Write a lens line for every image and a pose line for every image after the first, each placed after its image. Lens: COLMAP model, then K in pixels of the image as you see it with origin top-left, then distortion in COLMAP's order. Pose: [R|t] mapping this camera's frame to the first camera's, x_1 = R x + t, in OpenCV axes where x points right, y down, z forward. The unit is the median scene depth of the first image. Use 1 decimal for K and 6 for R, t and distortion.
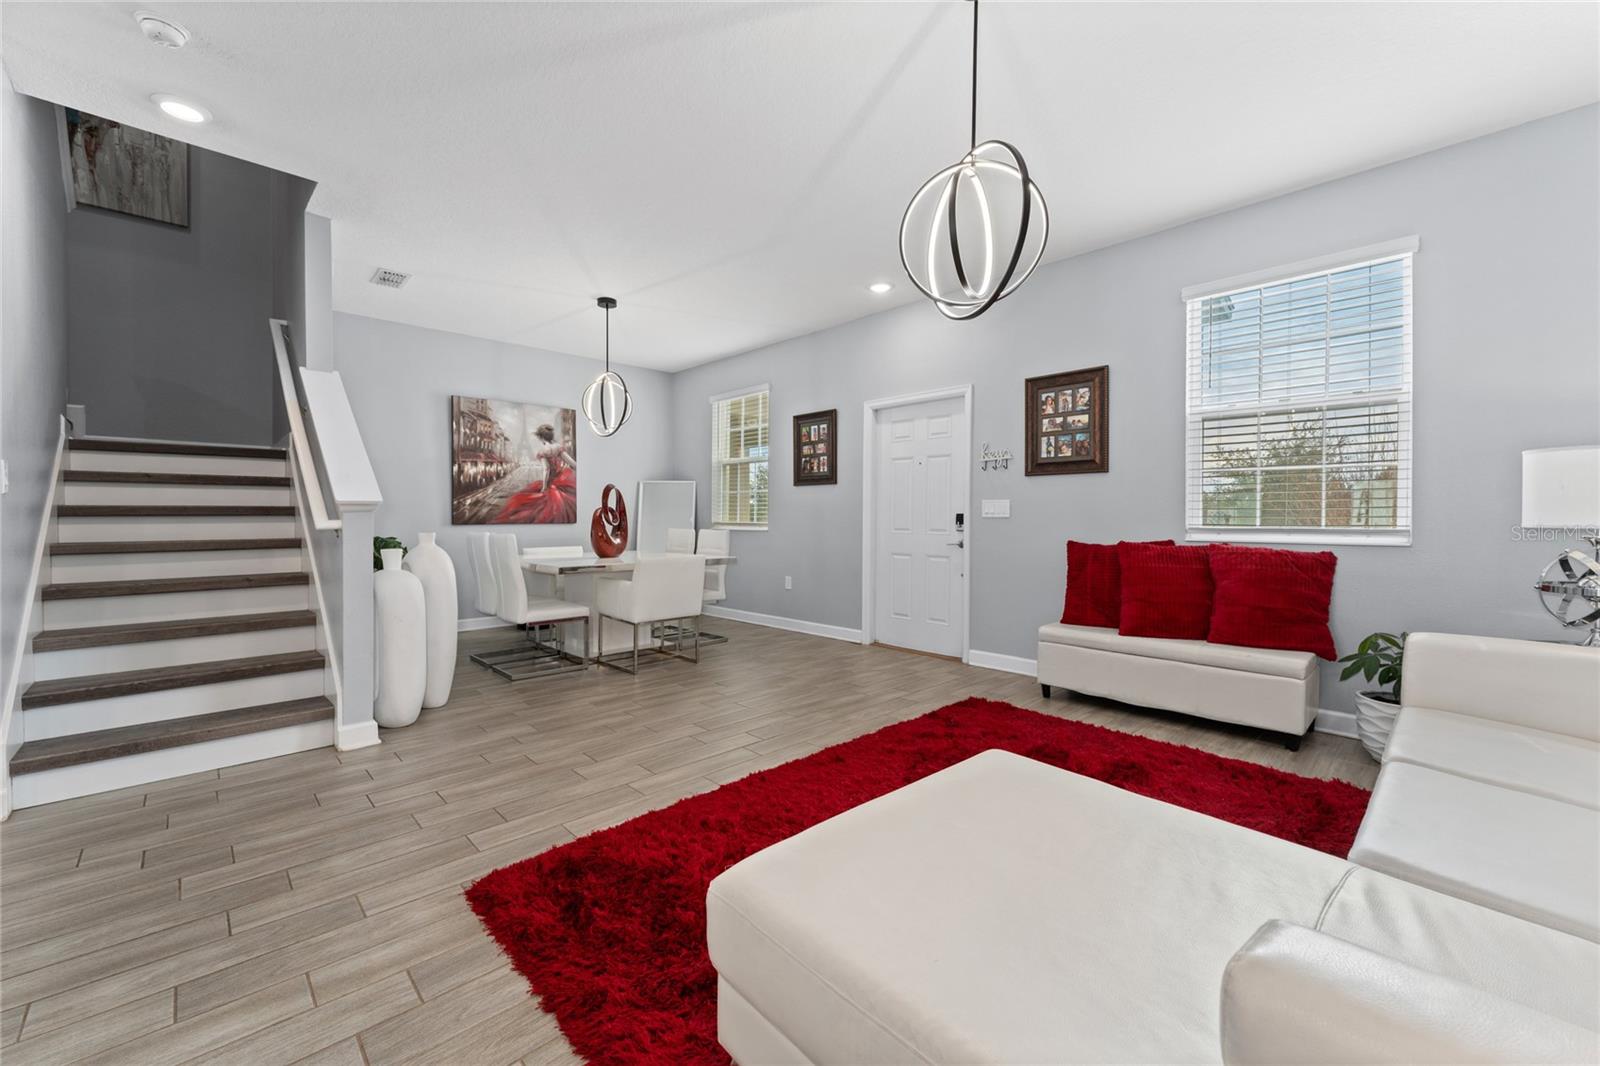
lens RADIAL K [[640.5, 0, 798.0], [0, 640.5, 520.9], [0, 0, 1]] dist [-0.000566, -0.000046]
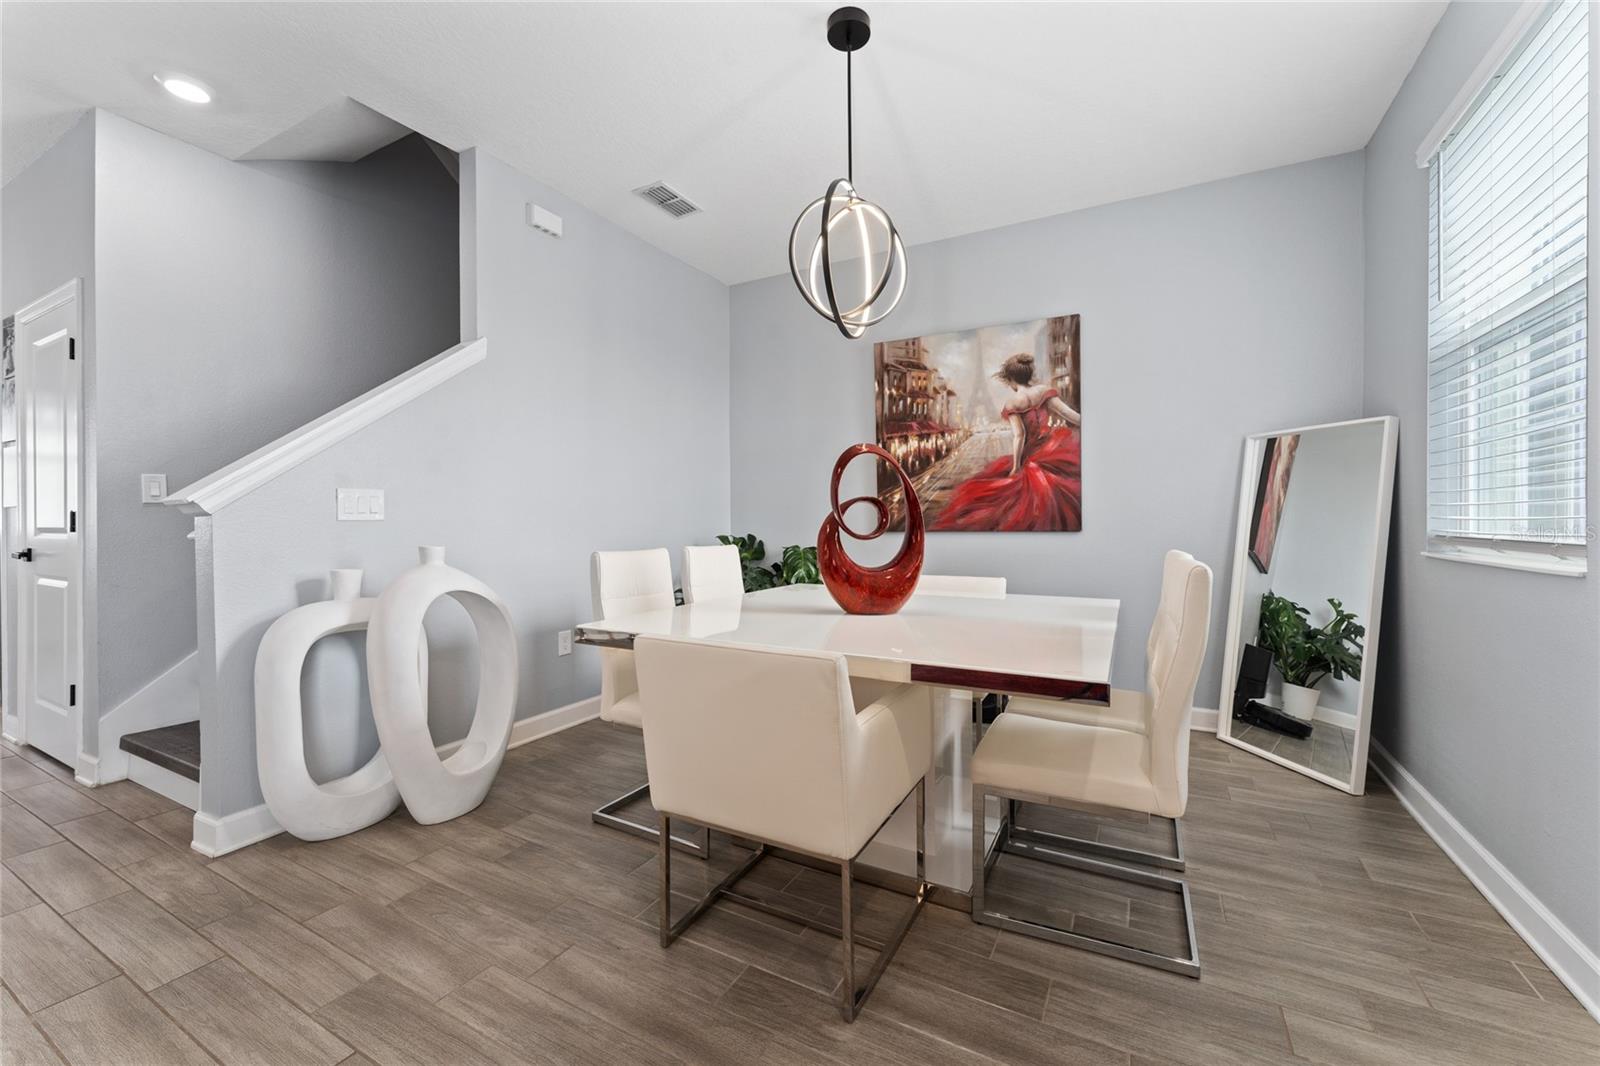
lens RADIAL K [[640.5, 0, 798.0], [0, 640.5, 520.9], [0, 0, 1]] dist [-0.000566, -0.000046]
pose [[0.301260, -0.003575, -0.953535, 0.090910], [-0.001540, 0.999990, -0.004235, -0.002693], [0.953541, 0.002745, 0.301251, 0.708987]]
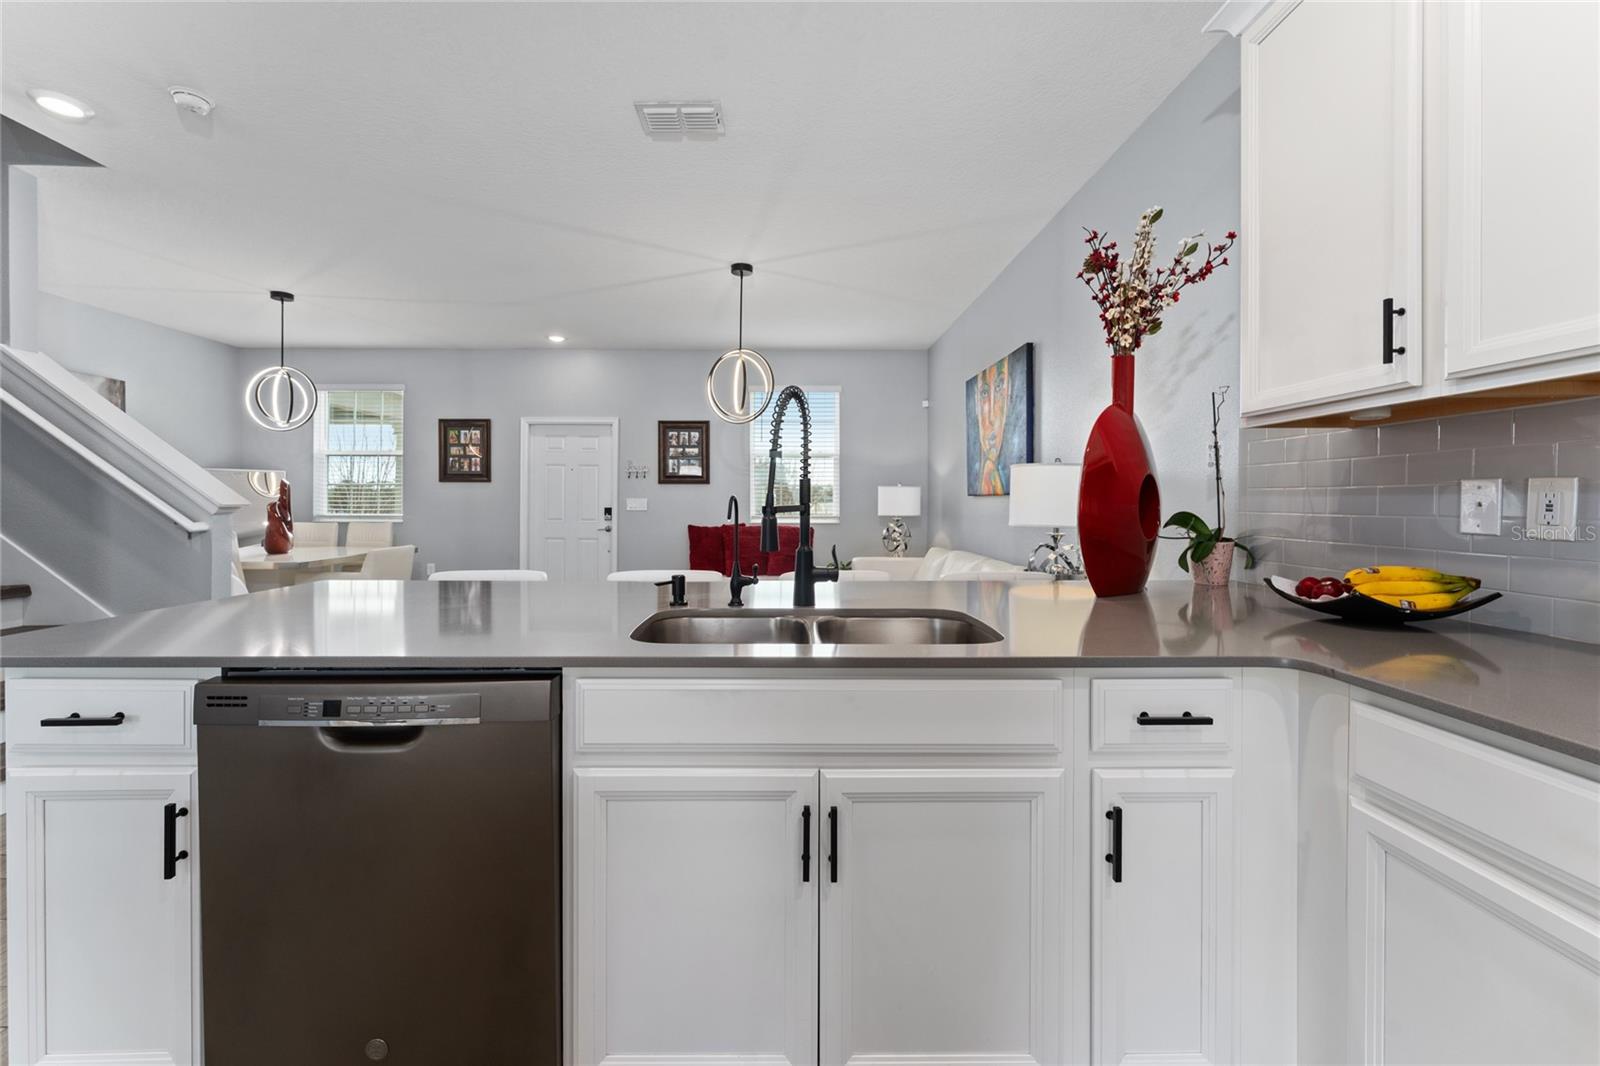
lens RADIAL K [[635.3, 0, 793.0], [0, 635.3, 503.0], [0, 0, 1]] dist [-0.001168, -0.000168]
pose [[0.689287, -0.000312, 0.724488, -0.392777], [0.001625, 0.999998, -0.001115, -0.015864], [-0.724487, 0.001946, 0.689286, -0.212716]]
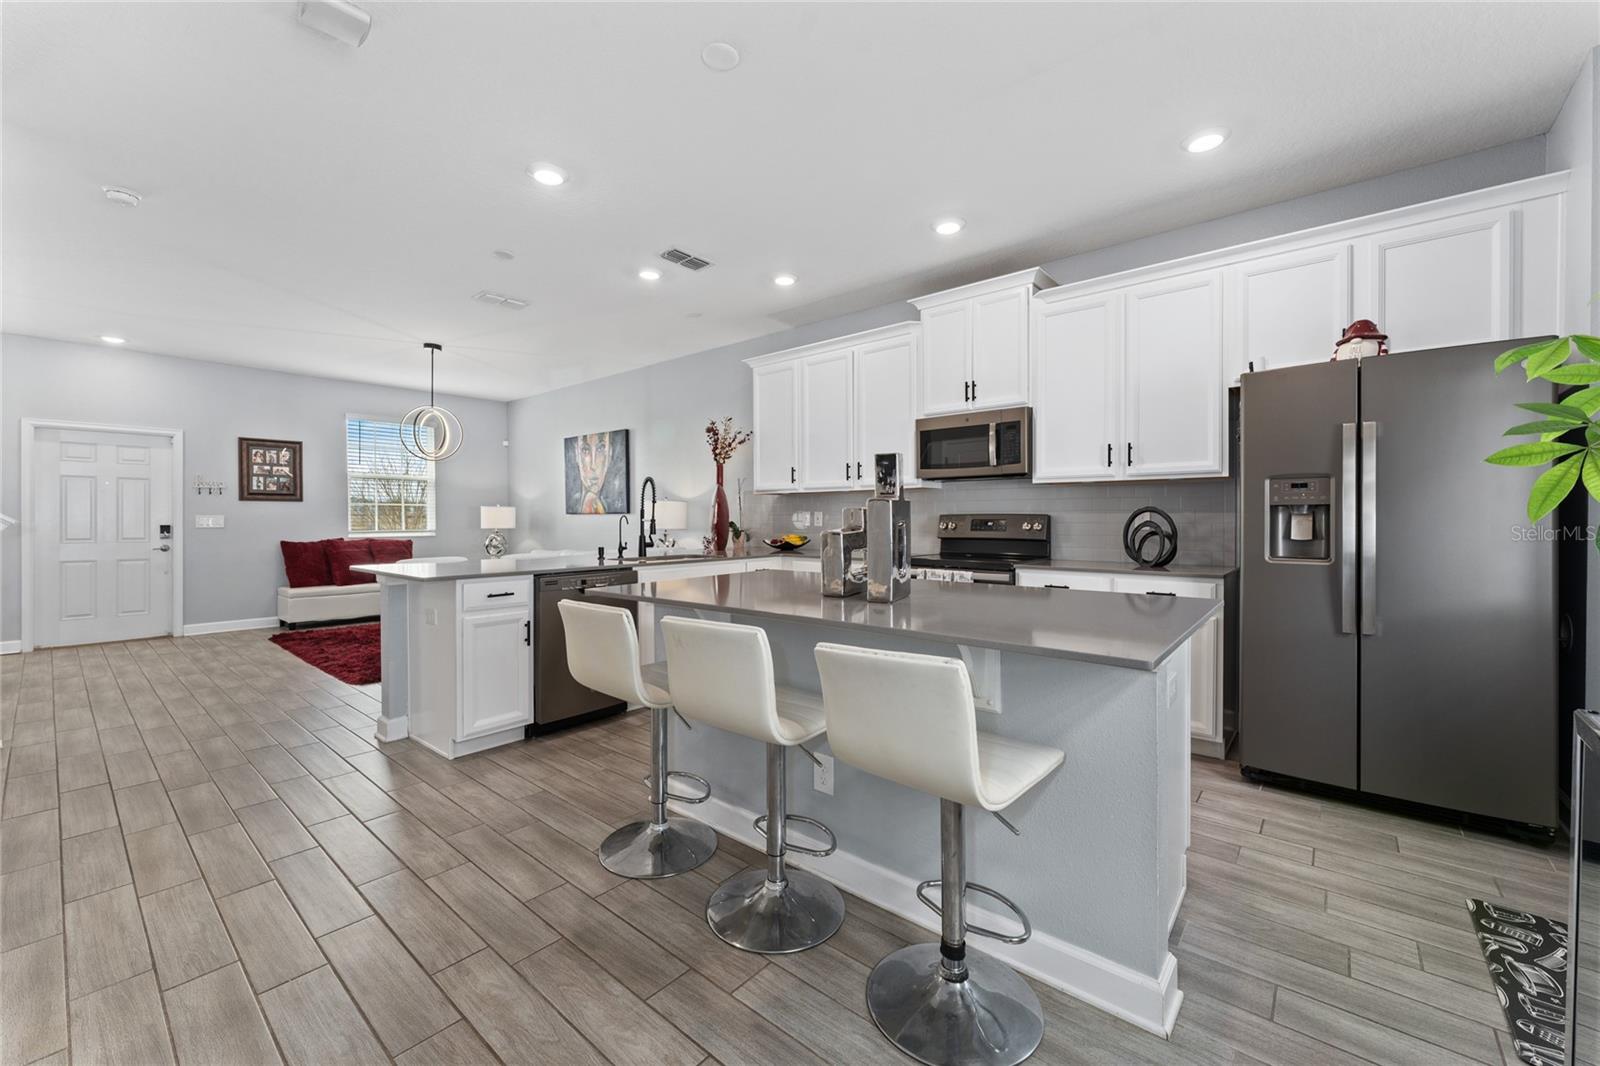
lens RADIAL K [[640.5, 0, 798.0], [0, 640.5, 520.9], [0, 0, 1]] dist [-0.000566, -0.000046]
pose [[-0.105158, -0.004134, 0.994447, -0.975057], [0.005682, 0.999973, 0.004758, -0.015538], [-0.994439, 0.006150, -0.105131, -0.124800]]
